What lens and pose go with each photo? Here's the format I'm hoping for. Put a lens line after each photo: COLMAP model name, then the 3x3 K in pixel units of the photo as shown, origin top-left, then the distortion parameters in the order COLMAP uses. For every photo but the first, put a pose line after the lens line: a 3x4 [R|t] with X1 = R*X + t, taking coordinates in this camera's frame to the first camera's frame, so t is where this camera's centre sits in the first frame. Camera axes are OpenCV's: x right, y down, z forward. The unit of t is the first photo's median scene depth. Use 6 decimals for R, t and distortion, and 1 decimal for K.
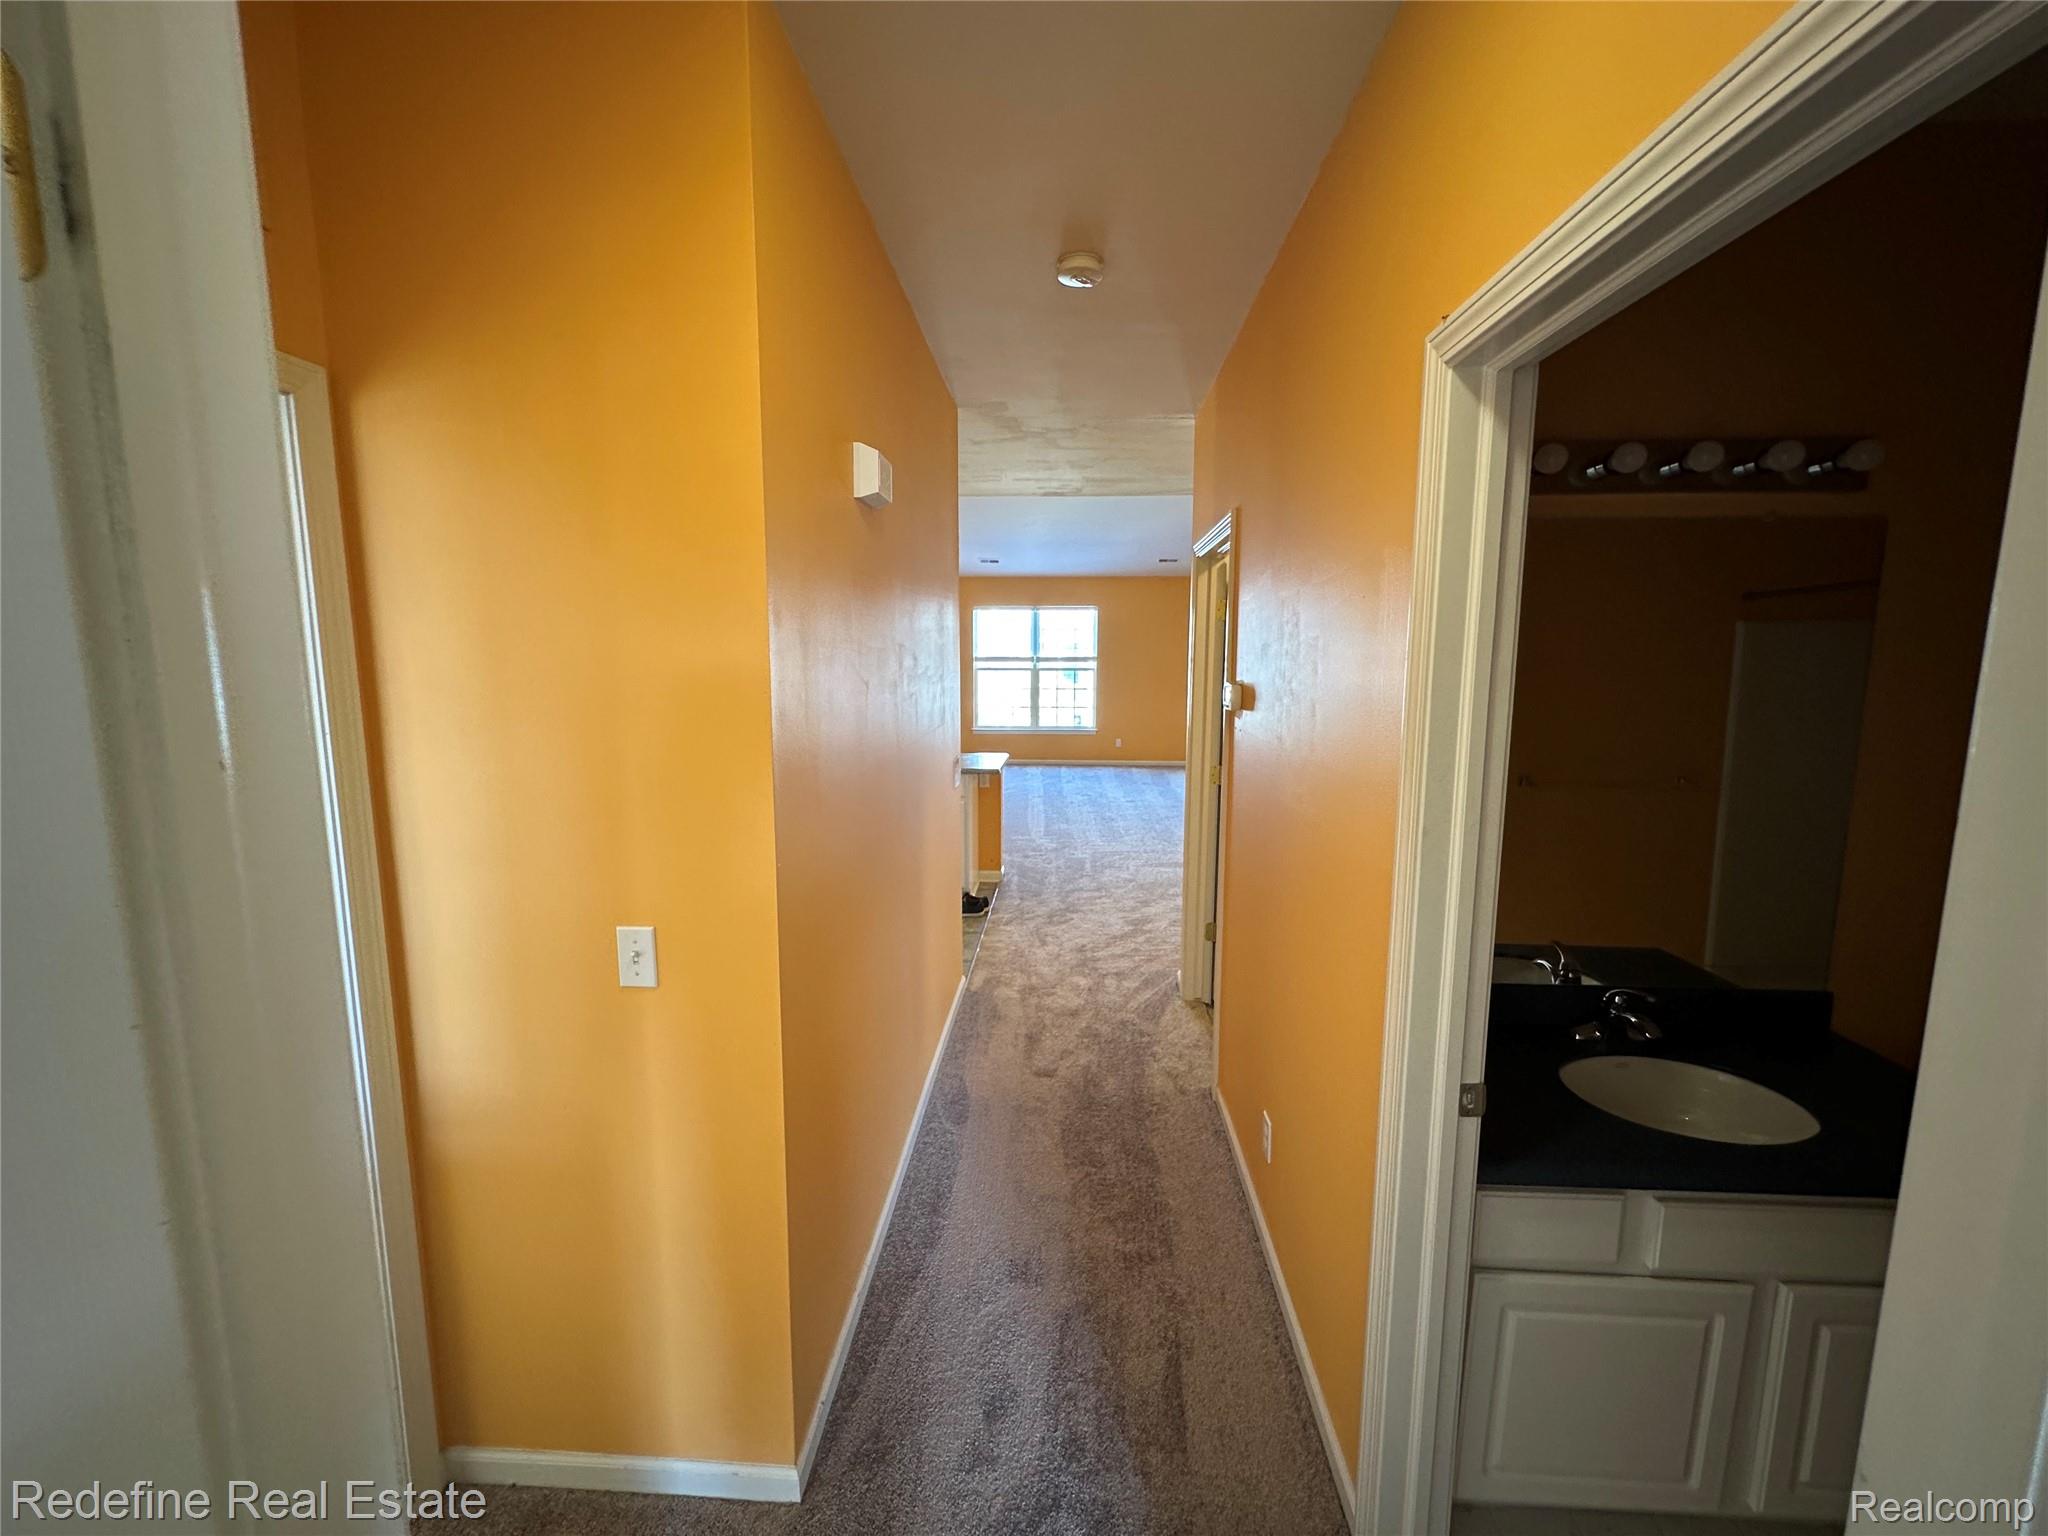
lens RADIAL K [[820.0, 0, 1024.0], [0, 820.0, 774.5], [0, 0, 1]] dist [-0.003277, -0.000118]
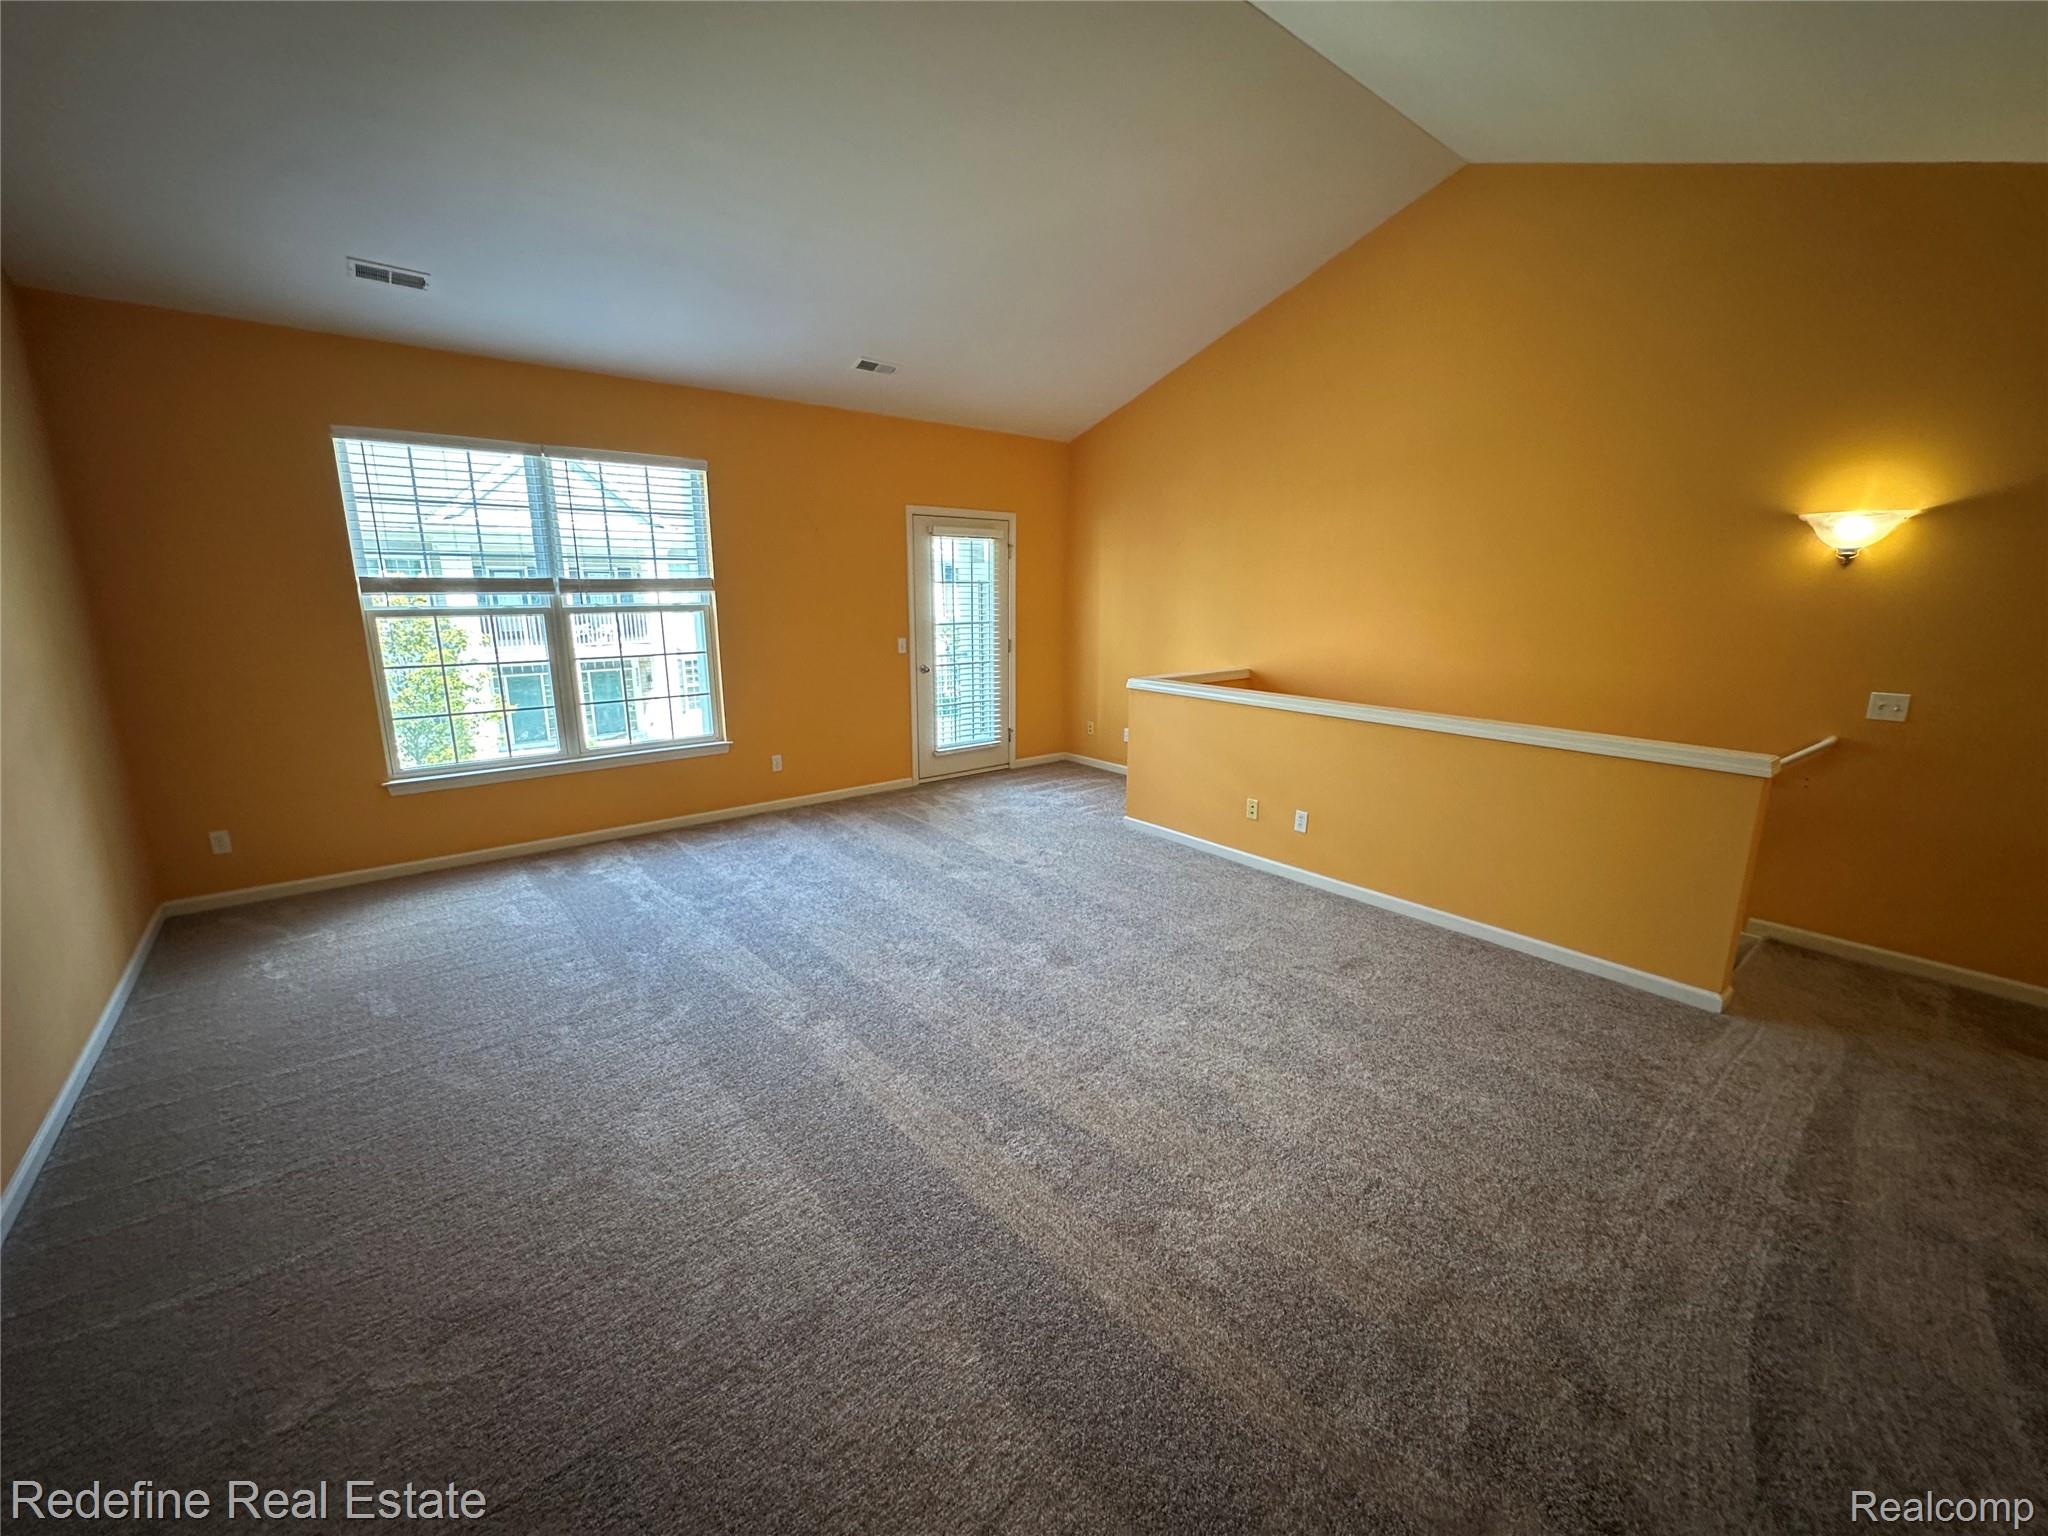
lens RADIAL K [[820.0, 0, 1018.4], [0, 820.0, 765.2], [0, 0, 1]] dist [-0.003277, -0.000118]
pose [[0.743974, -0.140899, 0.653185, -0.092669], [0.096223, 0.989918, 0.103939, -0.071955], [-0.661244, -0.014476, 0.750031, 0.538584]]
